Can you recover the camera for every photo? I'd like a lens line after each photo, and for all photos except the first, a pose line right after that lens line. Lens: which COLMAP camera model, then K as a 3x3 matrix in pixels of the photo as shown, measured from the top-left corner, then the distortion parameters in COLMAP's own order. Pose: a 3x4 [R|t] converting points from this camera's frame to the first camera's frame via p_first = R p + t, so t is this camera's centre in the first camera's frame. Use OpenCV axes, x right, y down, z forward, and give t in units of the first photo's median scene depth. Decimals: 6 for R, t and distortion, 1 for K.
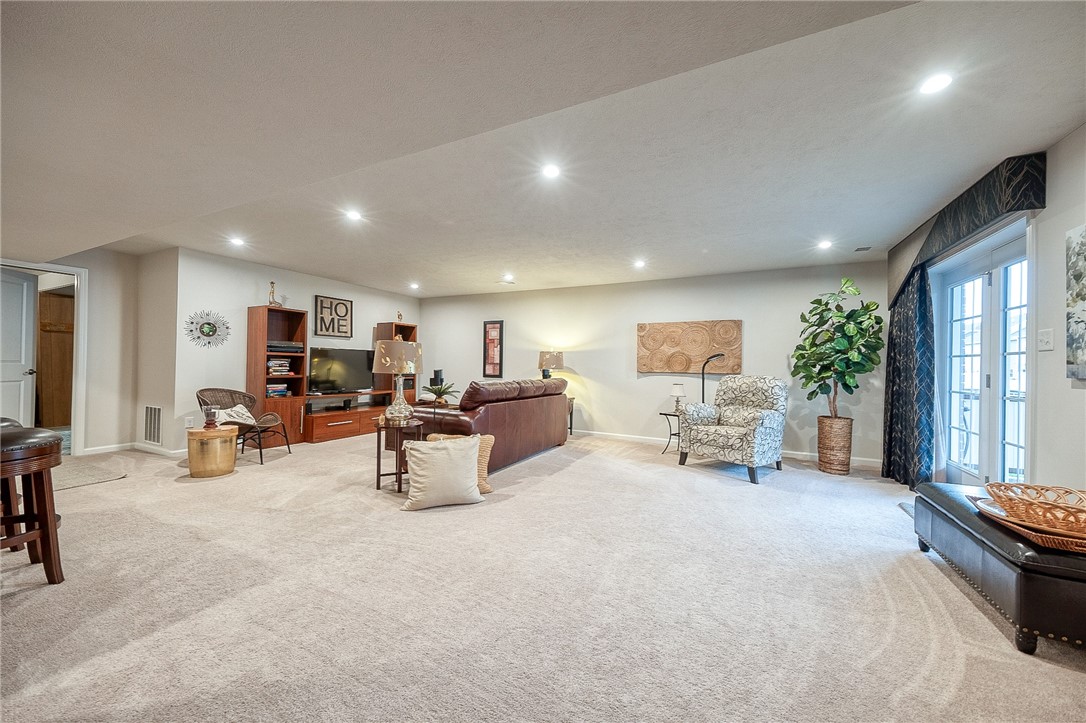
lens RADIAL K [[389.5, 0, 553.0], [0, 389.5, 363.9], [0, 0, 1]] dist [-0.000398, 0.000064]
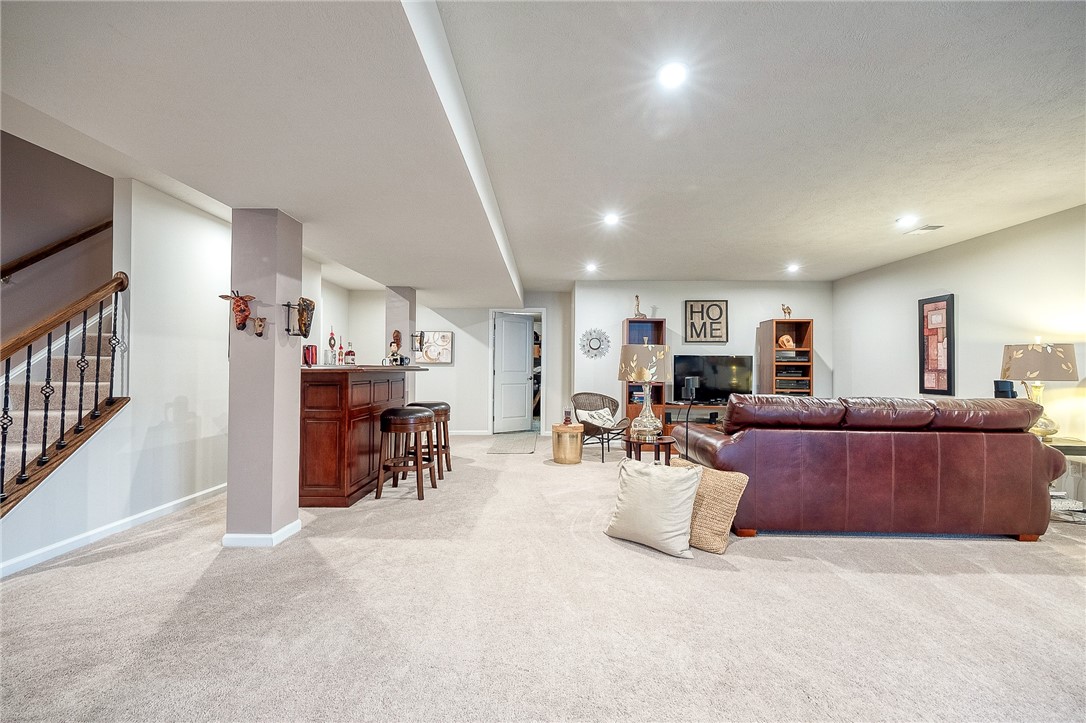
lens RADIAL K [[456.4, 0, 543.2], [0, 456.4, 362.2], [0, 0, 1]] dist [0.005012, -0.000202]
pose [[0.424881, -0.025896, -0.904879, 0.249809], [0.002128, 0.999617, -0.027608, 0.005230], [0.905247, 0.009804, 0.424774, 0.201405]]
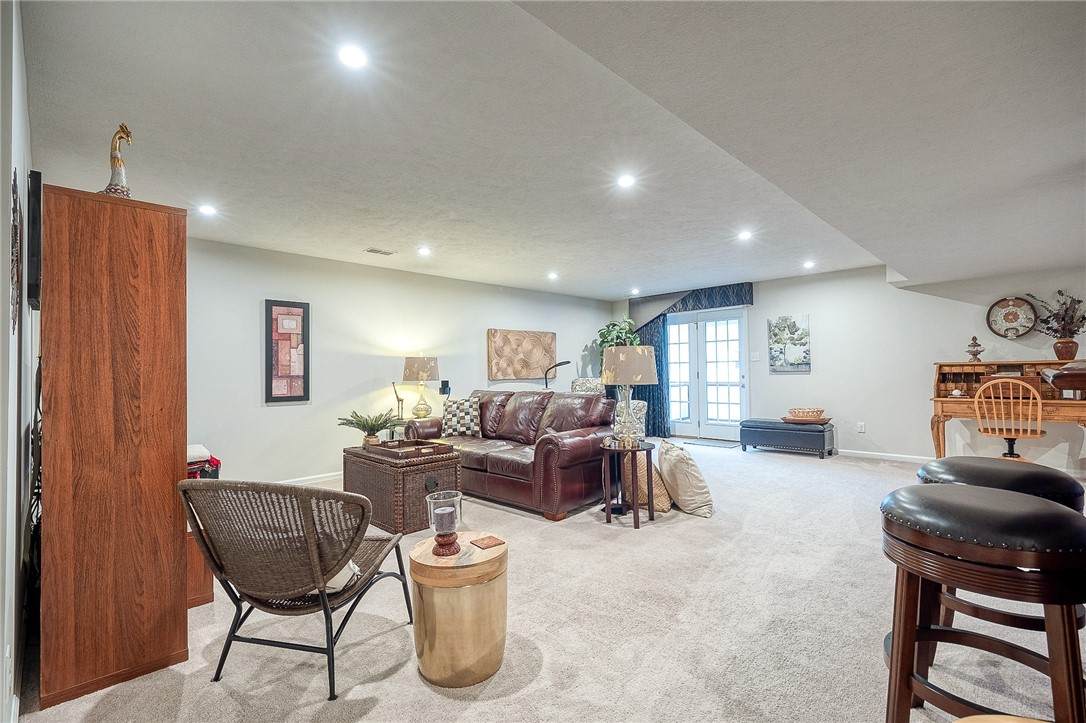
lens RADIAL K [[488.9, 0, 548.1], [0, 488.9, 365.4], [0, 0, 1]] dist [-0.001707, -0.001622]
pose [[0.309274, -0.007642, 0.950942, -0.825019], [0.018037, 0.999835, 0.002169, -0.013570], [-0.950802, 0.016482, 0.309361, 0.478532]]
